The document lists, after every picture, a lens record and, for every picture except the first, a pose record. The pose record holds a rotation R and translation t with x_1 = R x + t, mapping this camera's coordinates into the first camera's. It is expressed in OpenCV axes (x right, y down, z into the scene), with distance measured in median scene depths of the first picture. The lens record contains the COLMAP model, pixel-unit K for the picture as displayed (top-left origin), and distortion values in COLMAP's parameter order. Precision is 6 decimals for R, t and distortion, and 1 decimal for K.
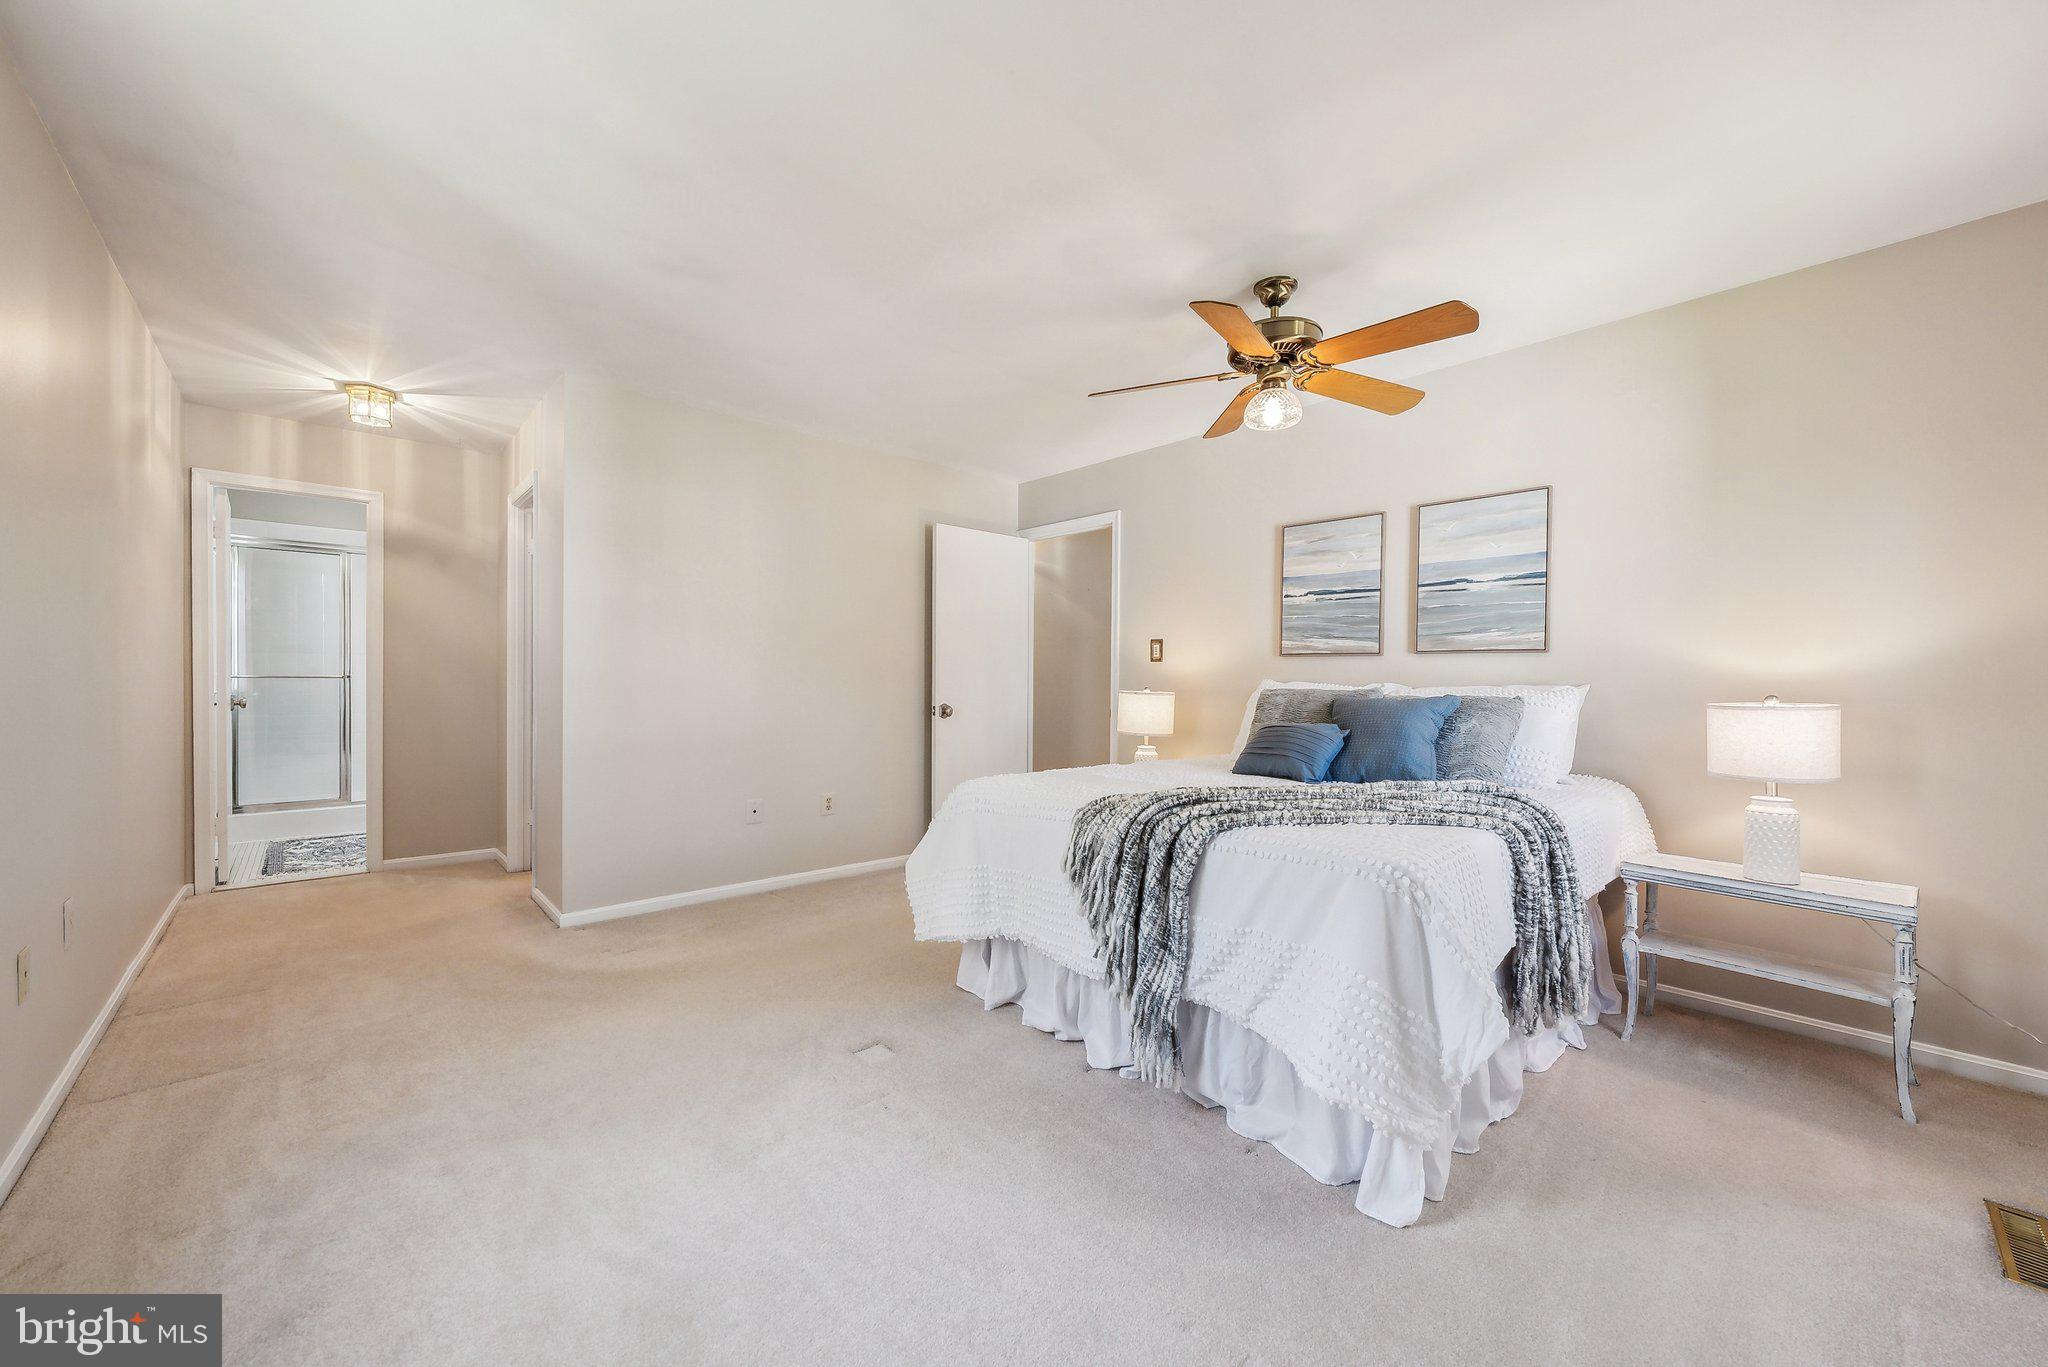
lens RADIAL K [[740.4, 0, 1024.0], [0, 740.4, 683.5], [0, 0, 1]] dist [0.015652, 0.000221]
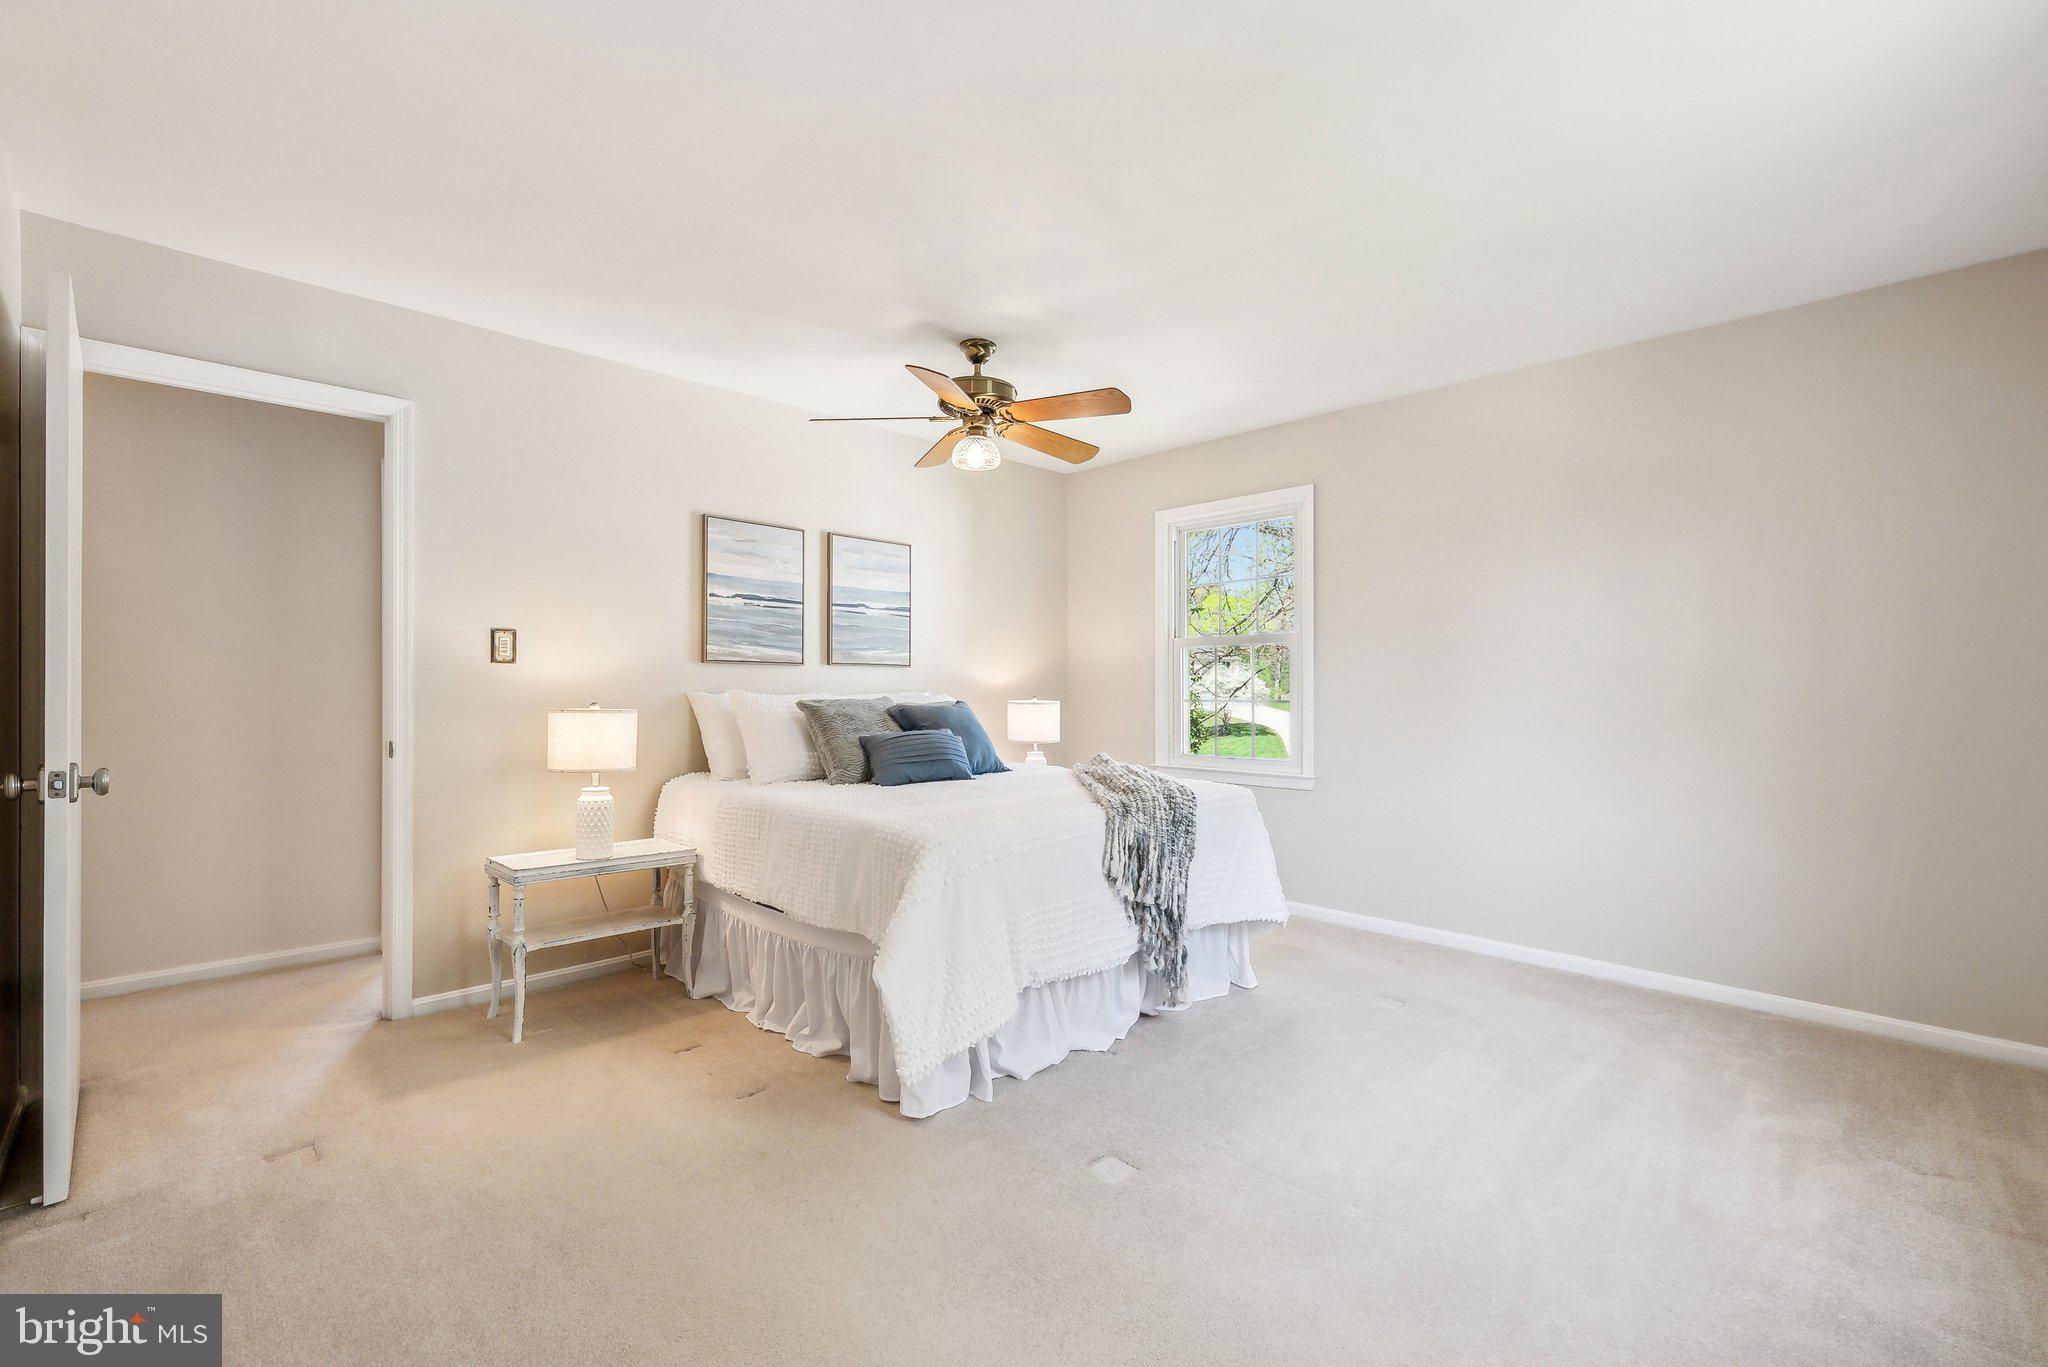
lens RADIAL K [[851.0, 0, 1024.0], [0, 851.0, 683.5], [0, 0, 1]] dist [0.002016, 0.000031]
pose [[0.010285, 0.000716, 0.999947, -0.693956], [0.009475, 0.999955, -0.000813, -0.008318], [-0.999902, 0.009483, 0.010278, 0.654247]]
